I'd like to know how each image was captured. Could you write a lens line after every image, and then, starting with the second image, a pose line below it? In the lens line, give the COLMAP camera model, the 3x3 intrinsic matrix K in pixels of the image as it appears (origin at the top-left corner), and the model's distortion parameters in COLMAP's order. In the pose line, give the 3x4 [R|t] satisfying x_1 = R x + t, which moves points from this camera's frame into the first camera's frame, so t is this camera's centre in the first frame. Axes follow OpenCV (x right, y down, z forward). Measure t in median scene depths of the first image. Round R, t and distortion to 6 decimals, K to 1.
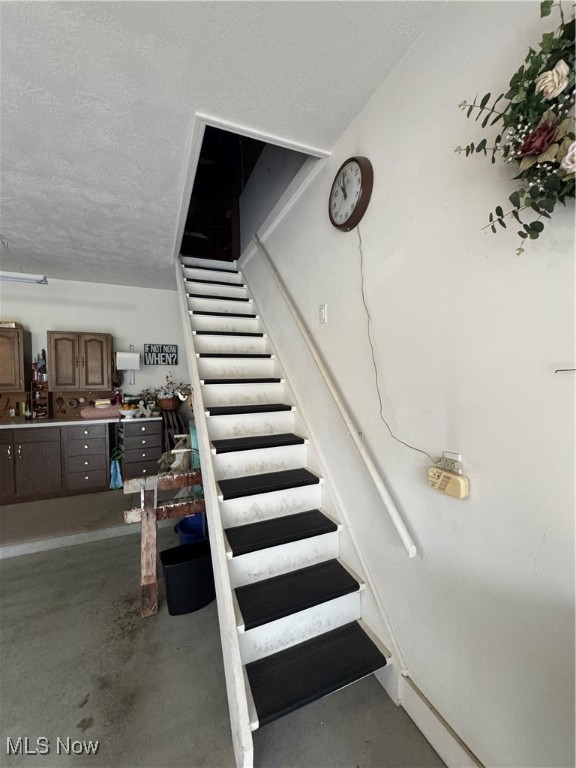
lens RADIAL K [[307.4, 0, 288.0], [0, 307.4, 384.0], [0, 0, 1]] dist [-0.002424, 0.000227]
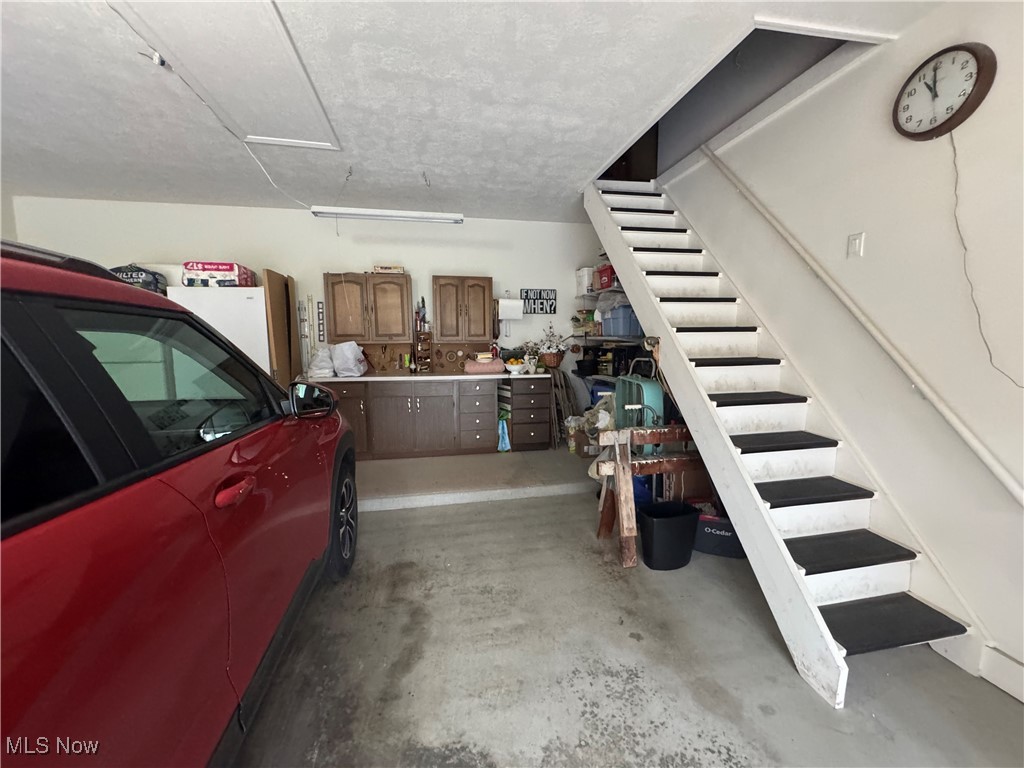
lens RADIAL K [[409.9, 0, 511.7], [0, 409.9, 381.7], [0, 0, 1]] dist [-0.002424, 0.000227]
pose [[0.976109, 0.031175, -0.215034, -0.376246], [-0.010811, 0.995396, 0.095233, 0.027695], [0.217013, -0.090633, 0.971952, -0.207663]]
